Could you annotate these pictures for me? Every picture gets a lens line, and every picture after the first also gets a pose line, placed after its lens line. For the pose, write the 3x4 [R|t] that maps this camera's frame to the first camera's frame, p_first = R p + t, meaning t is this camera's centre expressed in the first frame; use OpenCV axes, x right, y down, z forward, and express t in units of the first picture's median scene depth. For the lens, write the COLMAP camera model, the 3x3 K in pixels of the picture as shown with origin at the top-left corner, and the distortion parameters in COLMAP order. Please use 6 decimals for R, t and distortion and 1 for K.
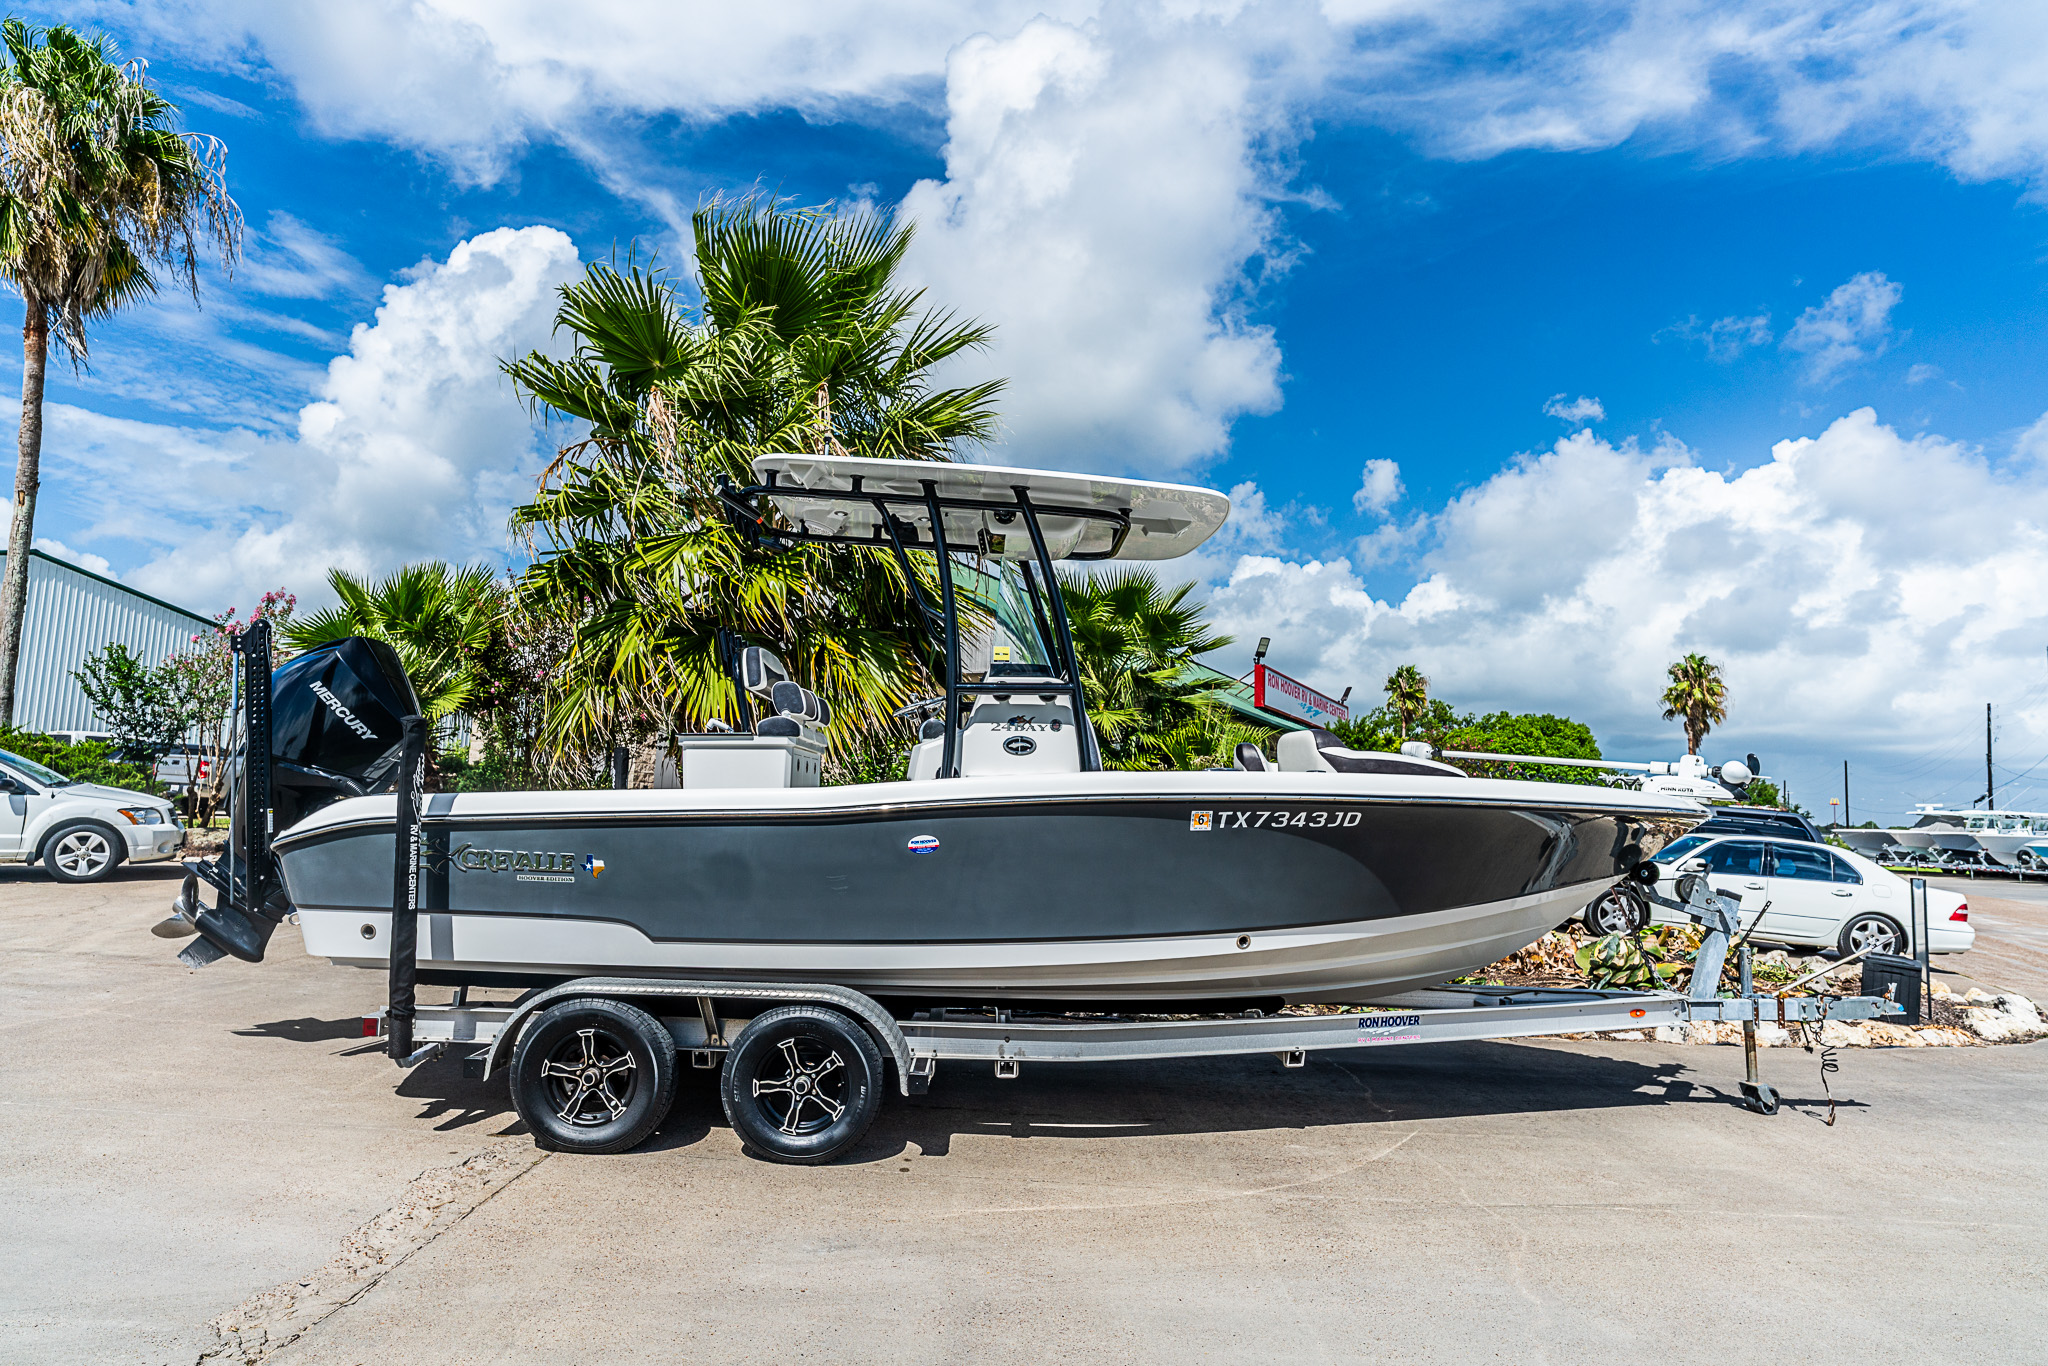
lens RADIAL K [[1152.4, 0, 1013.4], [0, 1152.4, 688.2], [0, 0, 1]] dist [-0.063043, 0.030634]
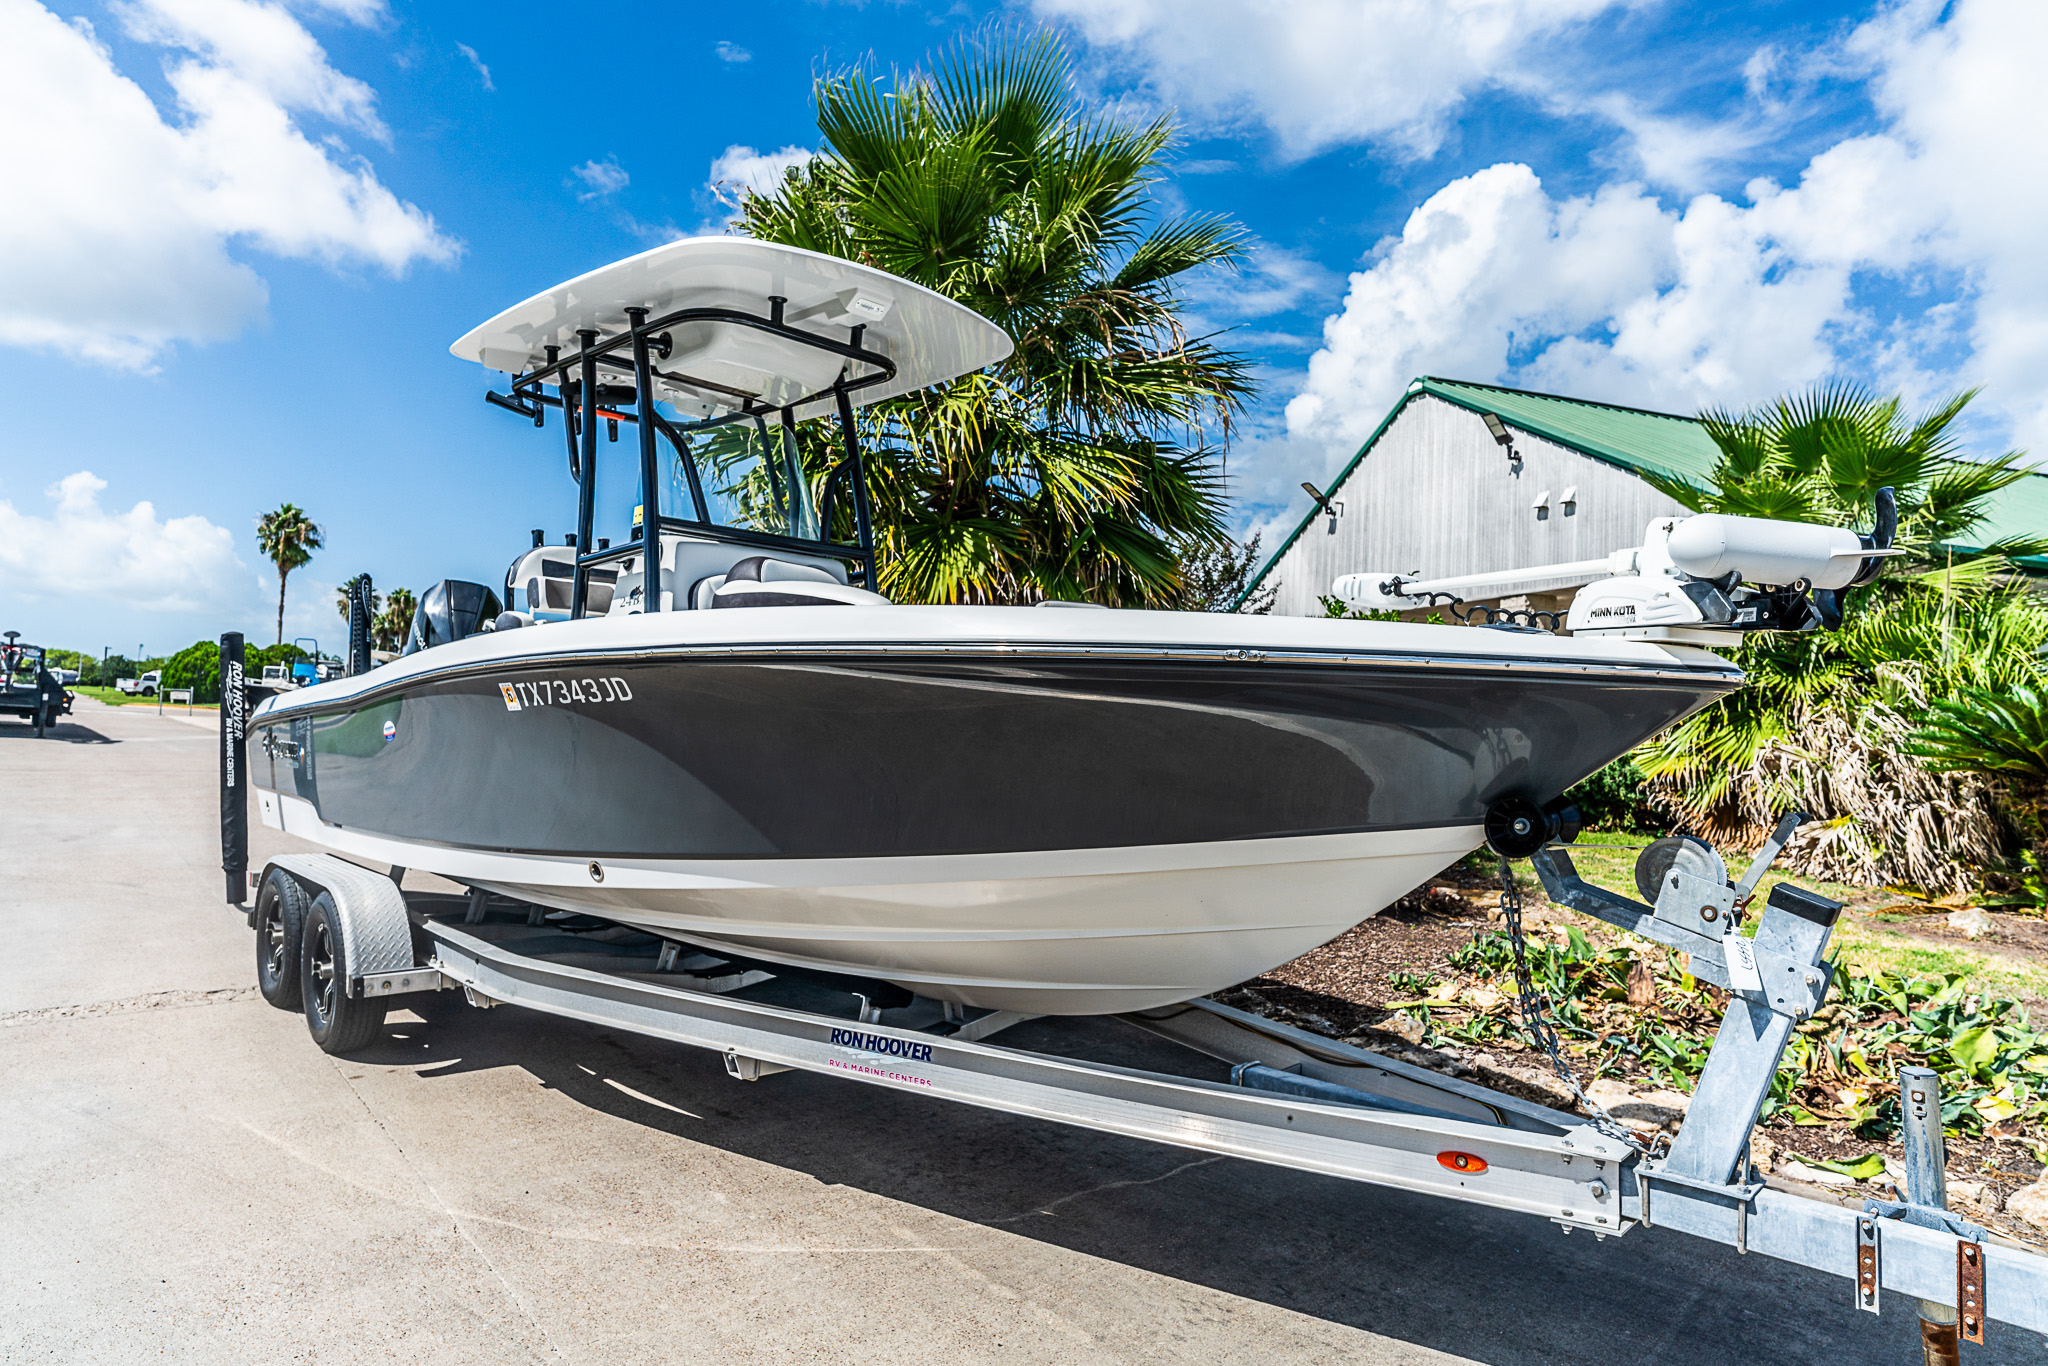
lens RADIAL K [[1152.4, 0, 1013.4], [0, 1152.4, 688.2], [0, 0, 1]] dist [-0.063043, 0.030634]
pose [[0.681077, -0.036703, -0.731291, 0.927214], [0.063406, 0.997948, 0.008967, 0.126295], [0.729461, -0.052475, 0.682006, 0.754981]]
